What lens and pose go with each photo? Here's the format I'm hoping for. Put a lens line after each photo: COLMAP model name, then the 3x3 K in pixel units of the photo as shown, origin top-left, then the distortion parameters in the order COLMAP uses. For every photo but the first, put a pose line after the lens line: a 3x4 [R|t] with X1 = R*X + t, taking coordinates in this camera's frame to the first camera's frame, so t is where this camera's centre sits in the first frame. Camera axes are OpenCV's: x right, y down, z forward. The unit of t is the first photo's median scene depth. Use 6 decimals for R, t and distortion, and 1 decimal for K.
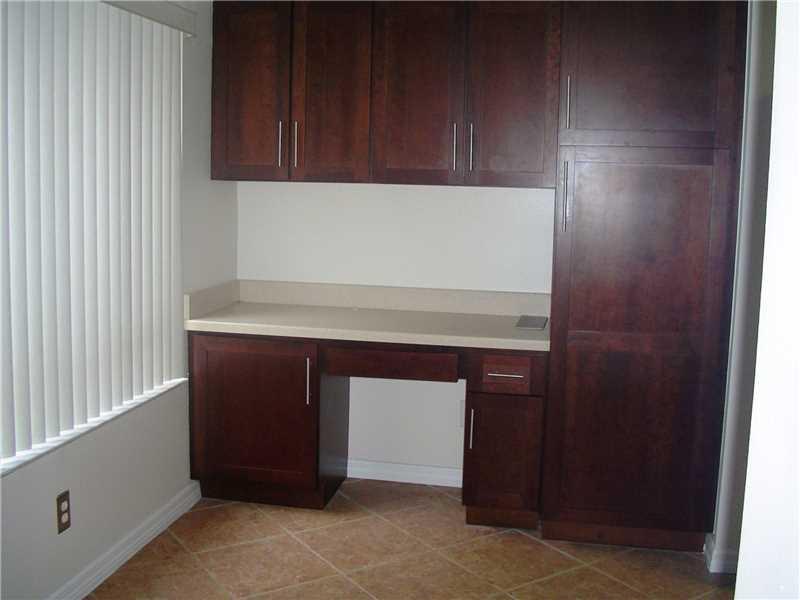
lens RADIAL K [[874.0, 0, 400.6], [0, 874.0, 299.4], [0, 0, 1]] dist [-0.088210, 0.000000]
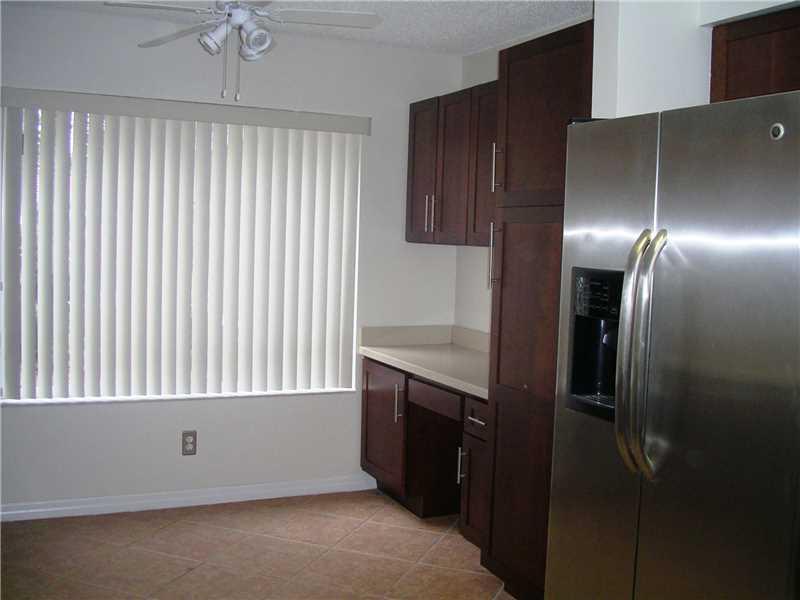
lens RADIAL K [[874.0, 0, 400.7], [0, 874.0, 300.4], [0, 0, 1]] dist [-0.088210, 0.000000]
pose [[0.565879, 0.046293, -0.823188, 0.973026], [-0.123181, 0.991964, -0.028893, -0.017444], [0.815235, 0.117751, 0.567033, 0.304982]]
